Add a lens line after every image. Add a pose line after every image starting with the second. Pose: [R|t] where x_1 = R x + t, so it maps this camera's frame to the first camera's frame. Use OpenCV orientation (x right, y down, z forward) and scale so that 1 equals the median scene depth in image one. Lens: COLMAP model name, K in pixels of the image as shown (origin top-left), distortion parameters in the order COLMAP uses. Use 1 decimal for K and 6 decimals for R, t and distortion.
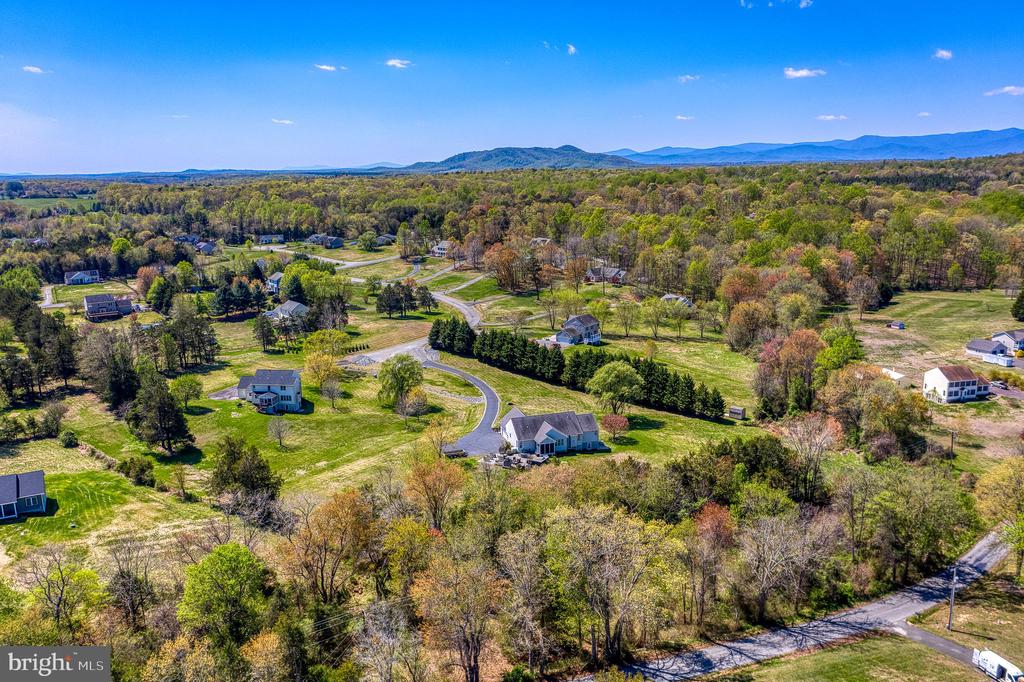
lens RADIAL K [[799.3, 0, 515.8], [0, 799.3, 340.9], [0, 0, 1]] dist [-0.007556, 0.010678]
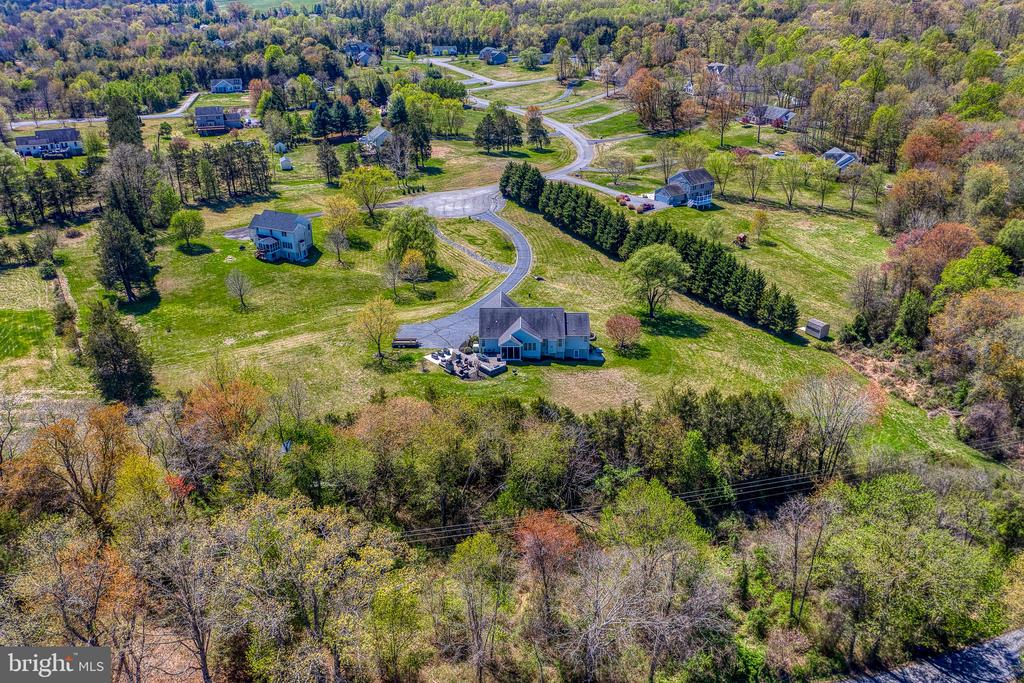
lens RADIAL K [[799.3, 0, 514.8], [0, 799.3, 332.7], [0, 0, 1]] dist [-0.007556, 0.010678]
pose [[0.950770, 0.137643, -0.277651, 0.171962], [-0.076015, 0.972161, 0.221640, -0.040555], [0.300429, -0.189623, 0.934765, 0.170738]]
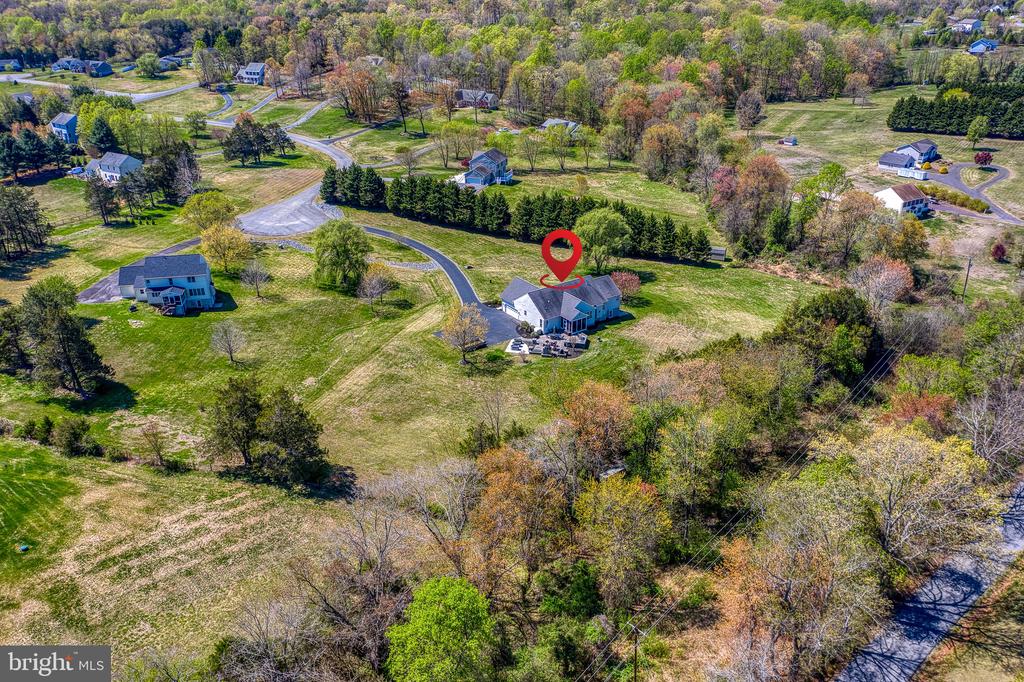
lens RADIAL K [[799.3, 0, 516.1], [0, 799.3, 327.5], [0, 0, 1]] dist [-0.007556, 0.010678]
pose [[0.951148, -0.121759, 0.283712, -0.171944], [0.061154, 0.975042, 0.213432, -0.030245], [-0.302619, -0.185656, 0.934855, 0.154488]]
